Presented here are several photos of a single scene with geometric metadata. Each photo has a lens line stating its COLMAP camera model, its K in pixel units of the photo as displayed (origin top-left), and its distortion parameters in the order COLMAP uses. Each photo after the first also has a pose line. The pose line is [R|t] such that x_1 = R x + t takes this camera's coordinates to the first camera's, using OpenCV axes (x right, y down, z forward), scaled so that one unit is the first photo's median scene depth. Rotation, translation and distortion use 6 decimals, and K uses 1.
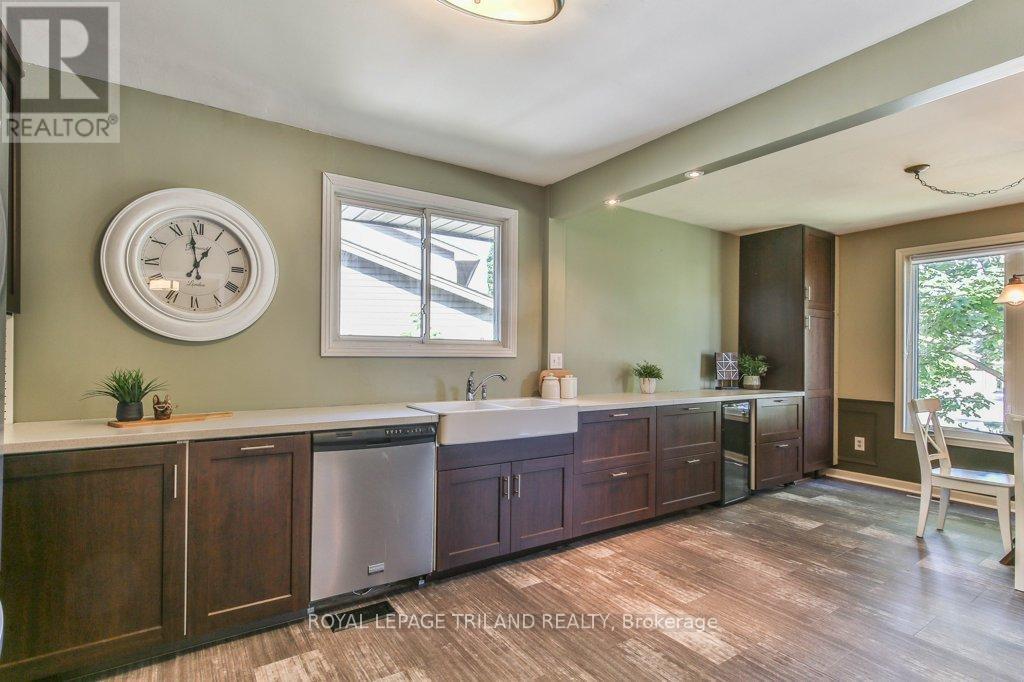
lens RADIAL K [[499.0, 0, 494.1], [0, 499.0, 347.1], [0, 0, 1]] dist [-0.006077, -0.000360]
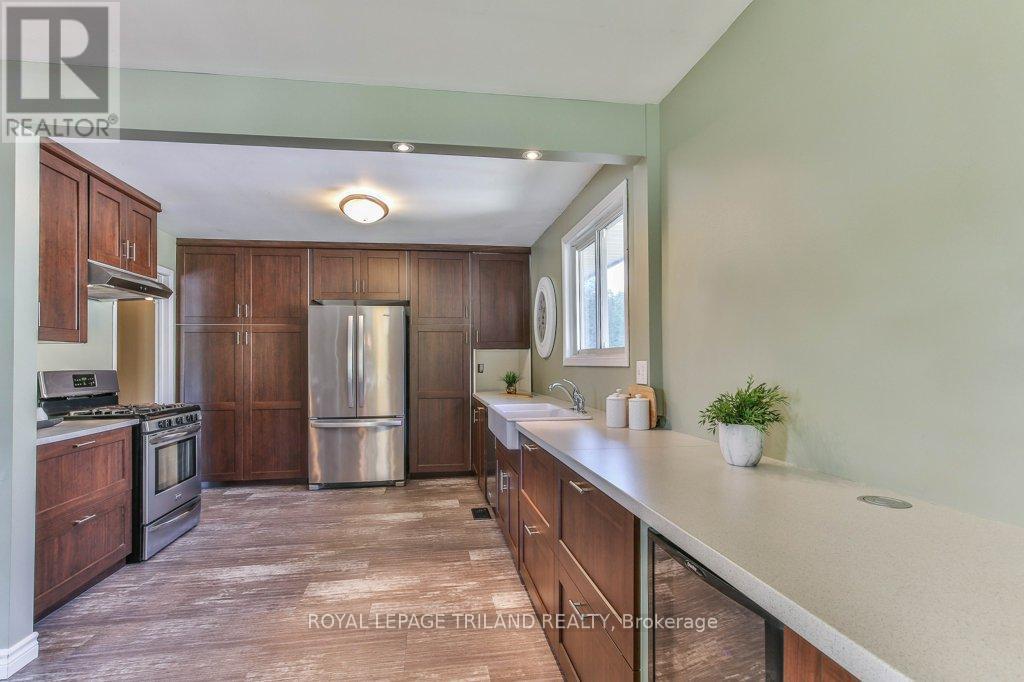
lens RADIAL K [[502.4, 0, 505.7], [0, 502.4, 352.0], [0, 0, 1]] dist [0.000228, 0.000645]
pose [[-0.405139, -0.024755, -0.913920, 0.954484], [0.015404, 0.999307, -0.033897, 0.023474], [0.914125, -0.027811, -0.404477, 1.300353]]
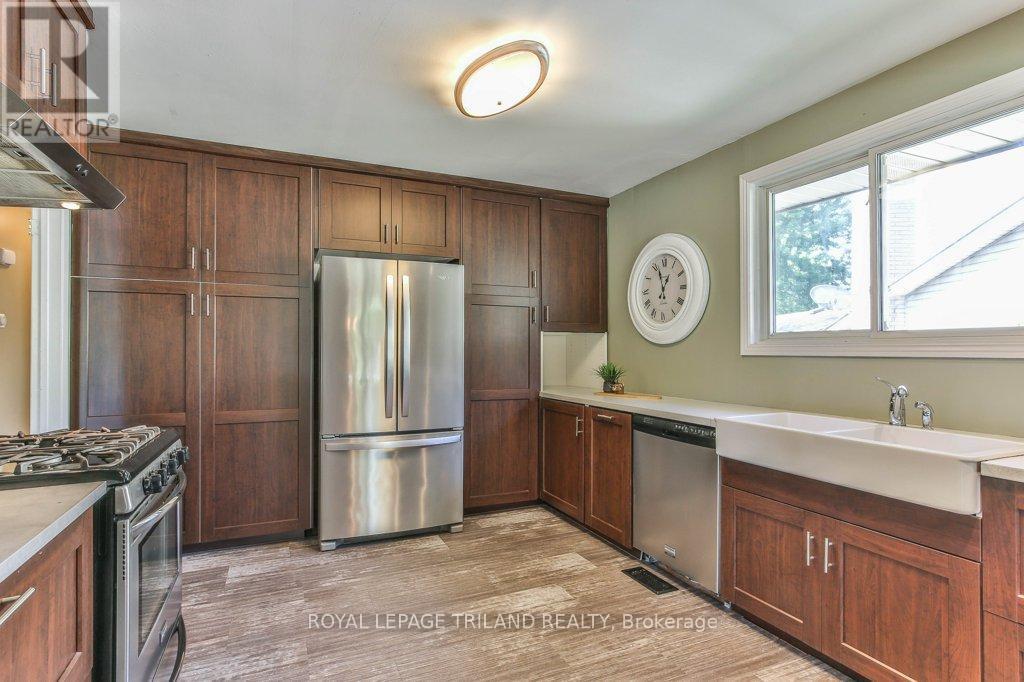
lens RADIAL K [[499.0, 0, 494.1], [0, 499.0, 347.1], [0, 0, 1]] dist [-0.006077, -0.000360]
pose [[-0.165257, -0.017483, -0.986096, 0.675112], [0.008790, 0.999777, -0.019199, 0.015114], [0.986211, -0.011841, -0.165067, 0.606531]]
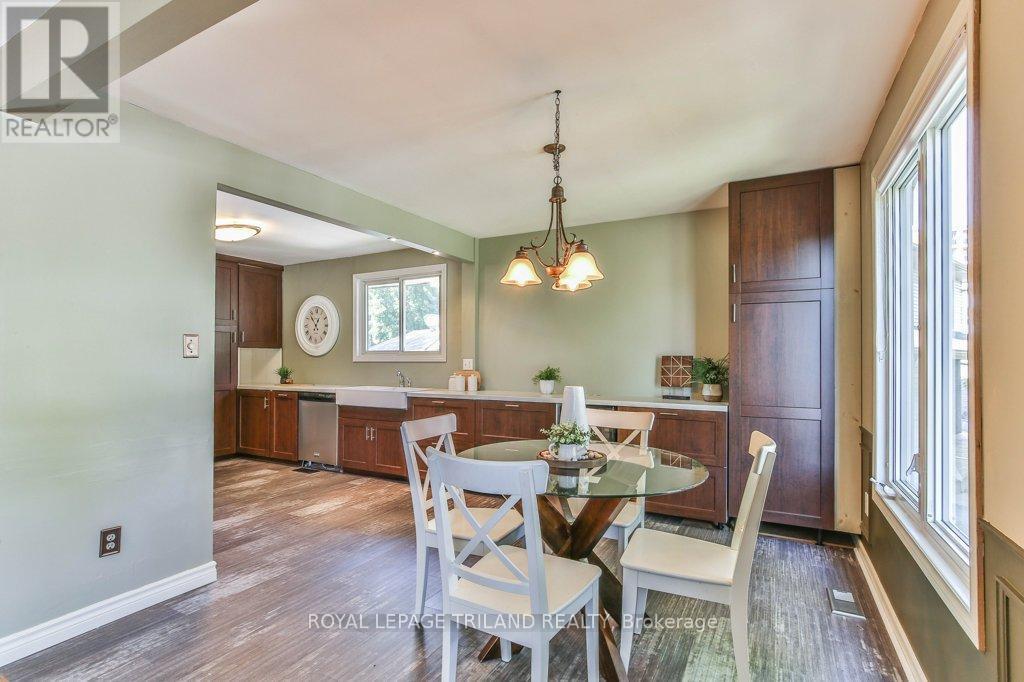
lens RADIAL K [[499.0, 0, 494.1], [0, 499.0, 347.1], [0, 0, 1]] dist [-0.006077, -0.000360]
pose [[0.466981, -0.032776, -0.883660, 1.625527], [0.016973, 0.999461, -0.028101, 0.023772], [0.884105, -0.001876, 0.467285, 0.492347]]
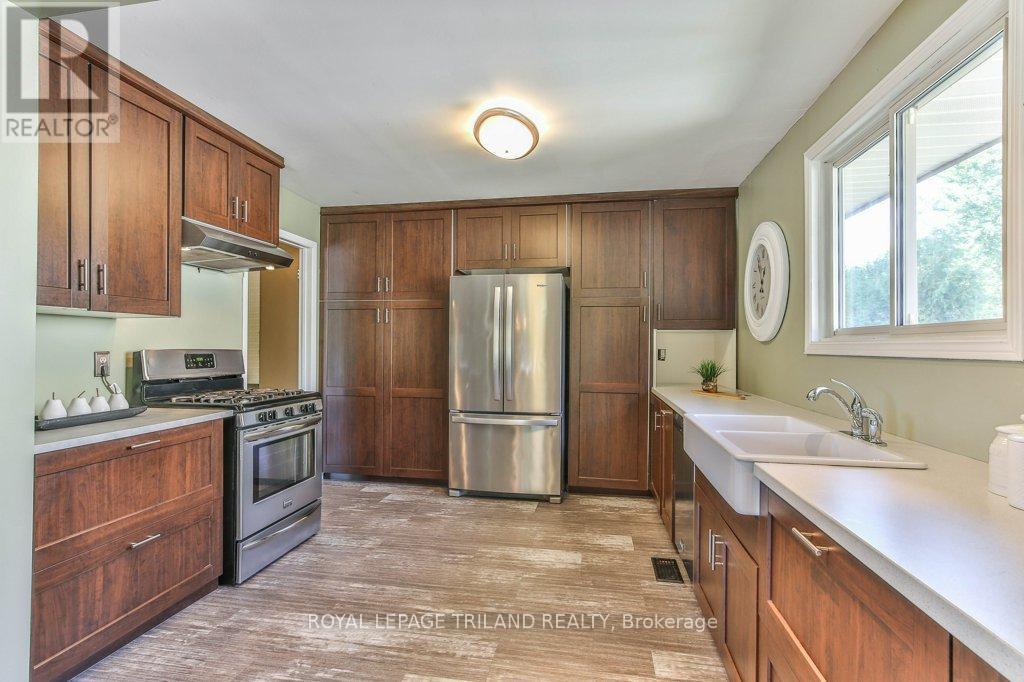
lens RADIAL K [[501.9, 0, 507.5], [0, 501.9, 342.7], [0, 0, 1]] dist [-0.000110, 0.000218]
pose [[-0.679256, -0.019188, -0.733651, 0.636054], [-0.004081, 0.999741, -0.022368, 0.018452], [0.733890, -0.012199, -0.679158, 1.108321]]
